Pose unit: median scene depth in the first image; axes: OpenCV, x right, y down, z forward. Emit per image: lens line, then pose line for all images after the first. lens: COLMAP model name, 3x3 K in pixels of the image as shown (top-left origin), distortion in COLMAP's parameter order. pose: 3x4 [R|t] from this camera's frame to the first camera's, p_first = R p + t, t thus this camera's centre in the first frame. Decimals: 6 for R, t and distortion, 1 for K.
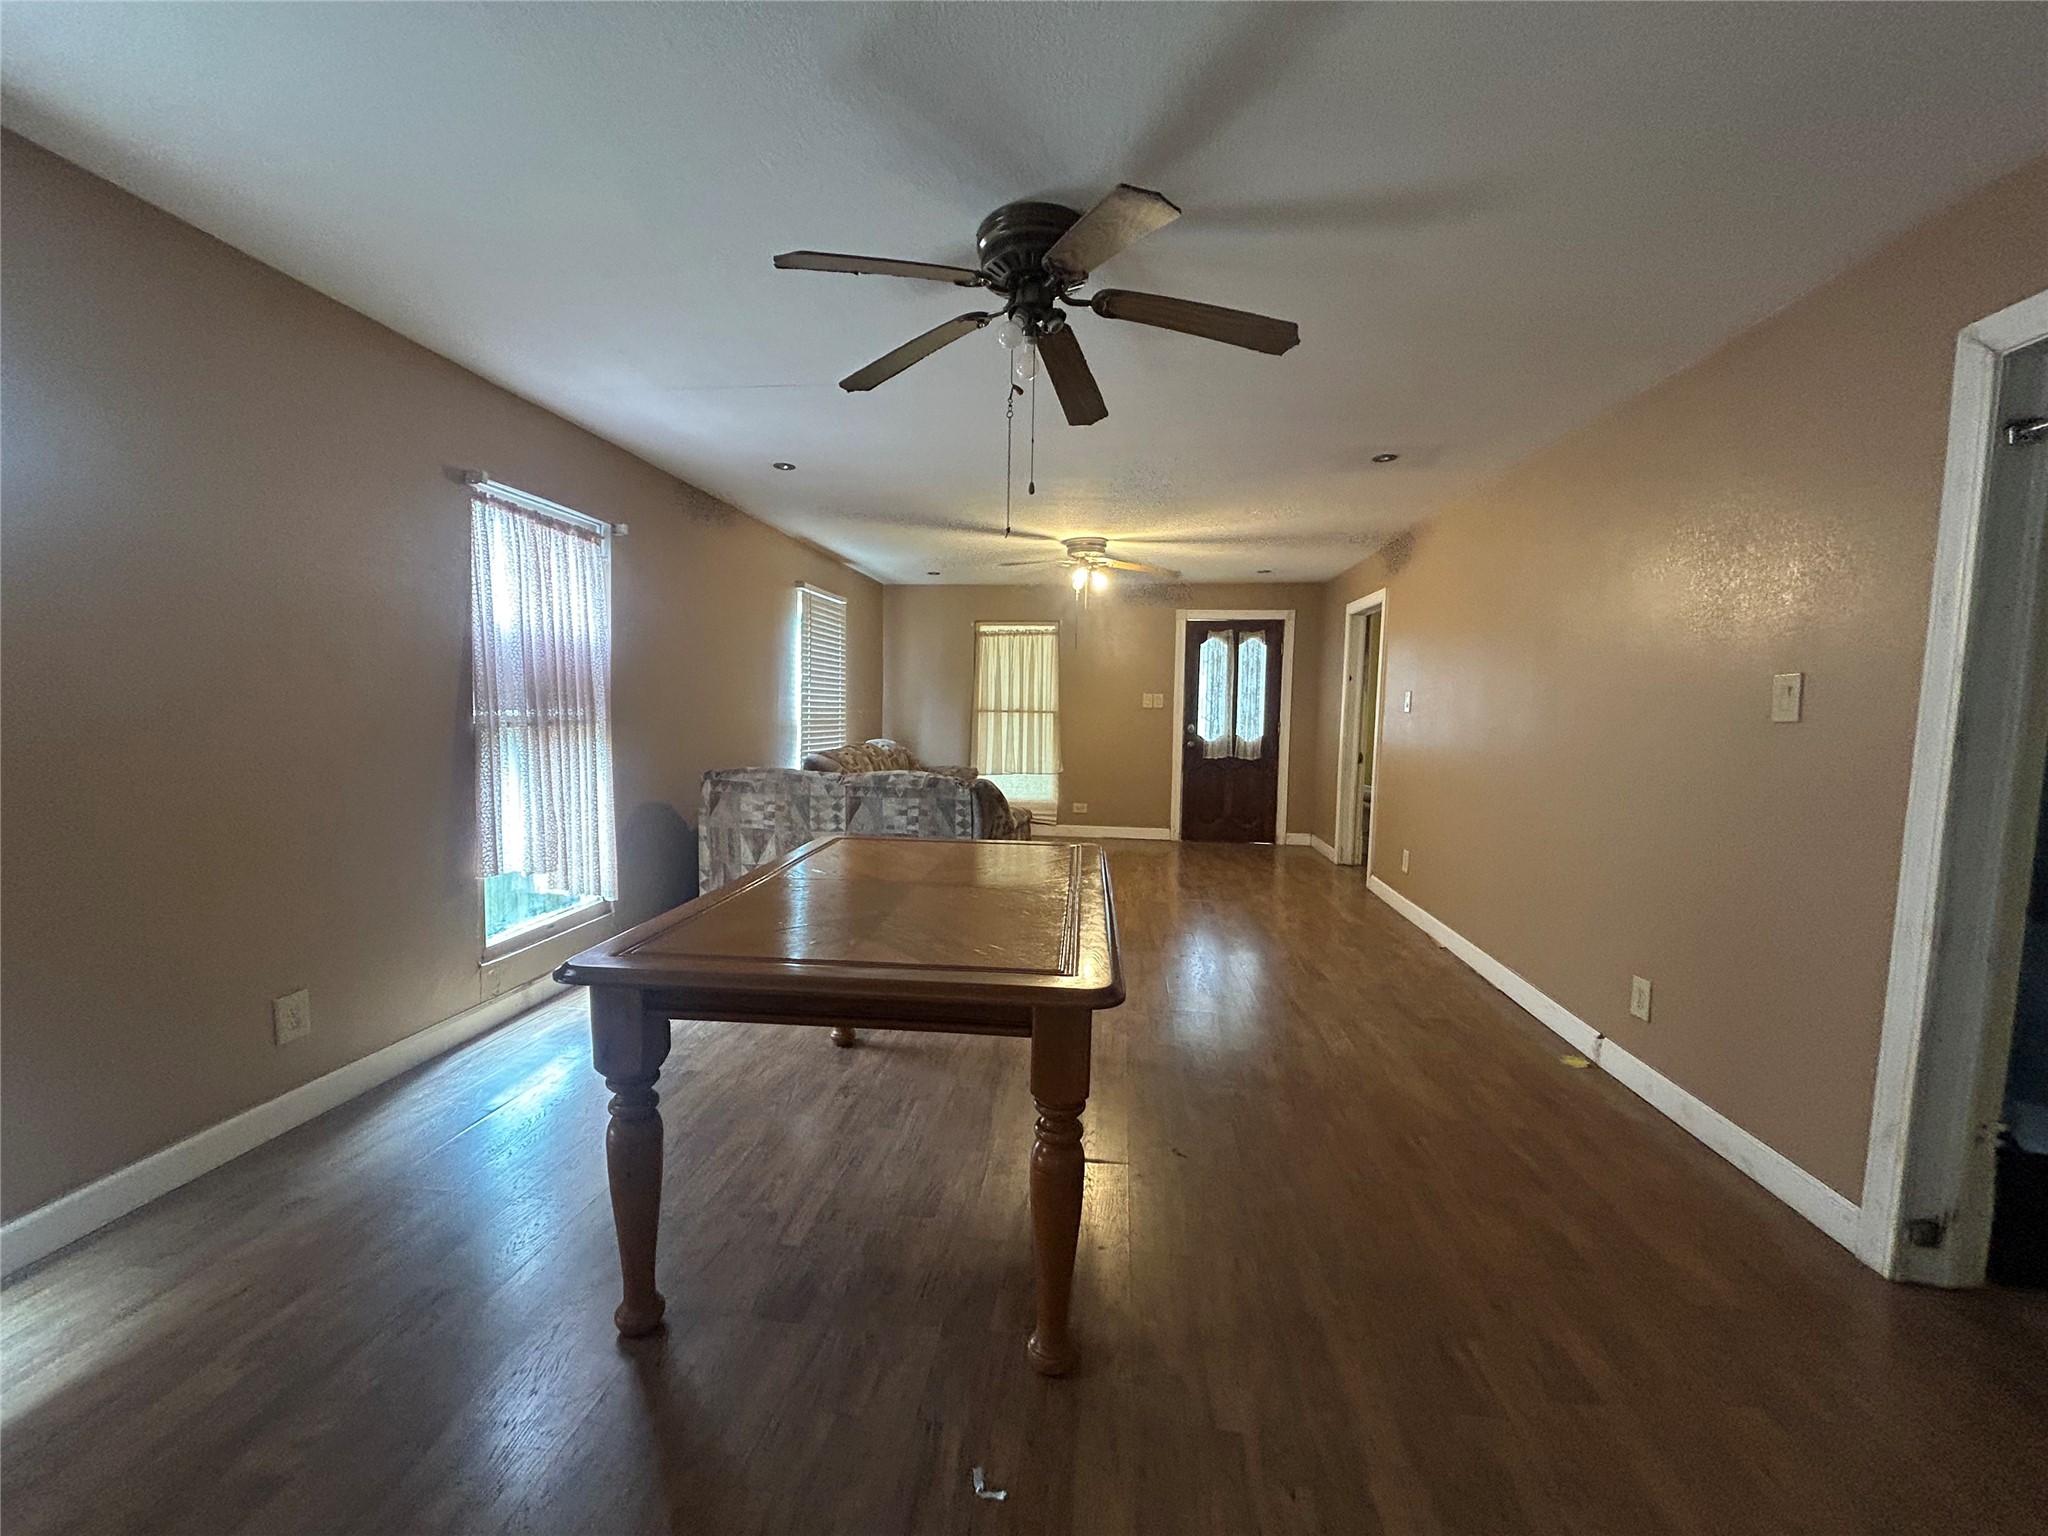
lens RADIAL K [[814.0, 0, 1022.1], [0, 814.0, 774.8], [0, 0, 1]] dist [-0.000065, 0.000154]
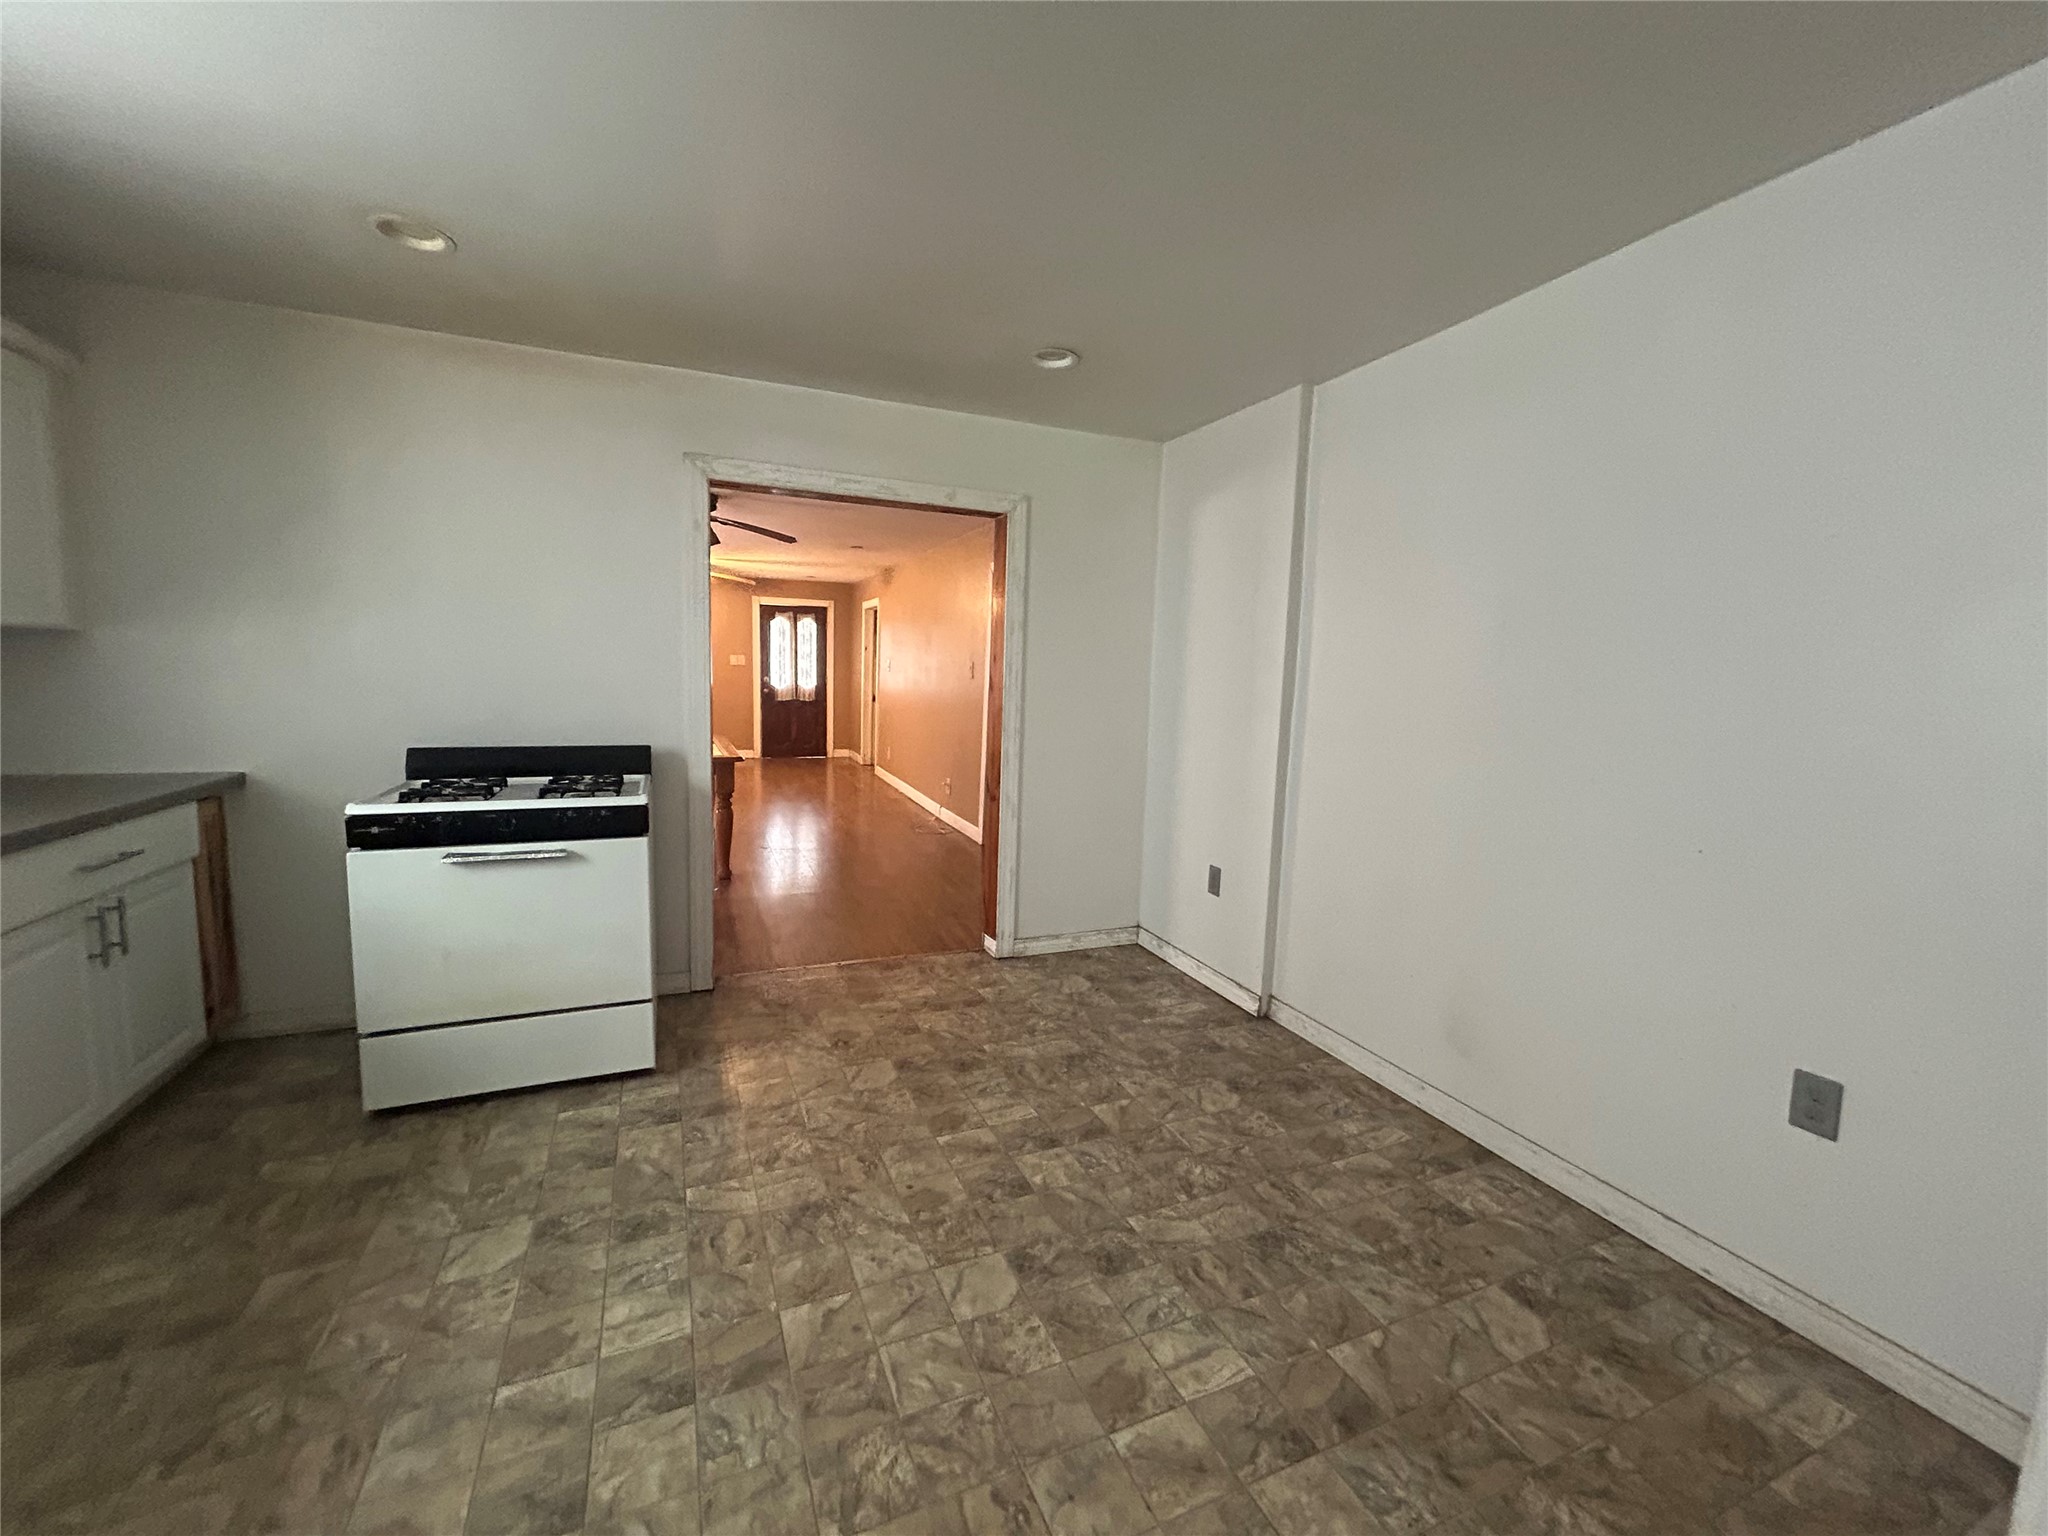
lens RADIAL K [[814.0, 0, 1018.8], [0, 814.0, 760.0], [0, 0, 1]] dist [-0.000065, 0.000154]
pose [[0.878014, -0.045001, 0.476515, -0.093388], [0.025259, 0.998540, 0.047758, 0.027524], [-0.477969, -0.029896, 0.877868, -0.487810]]
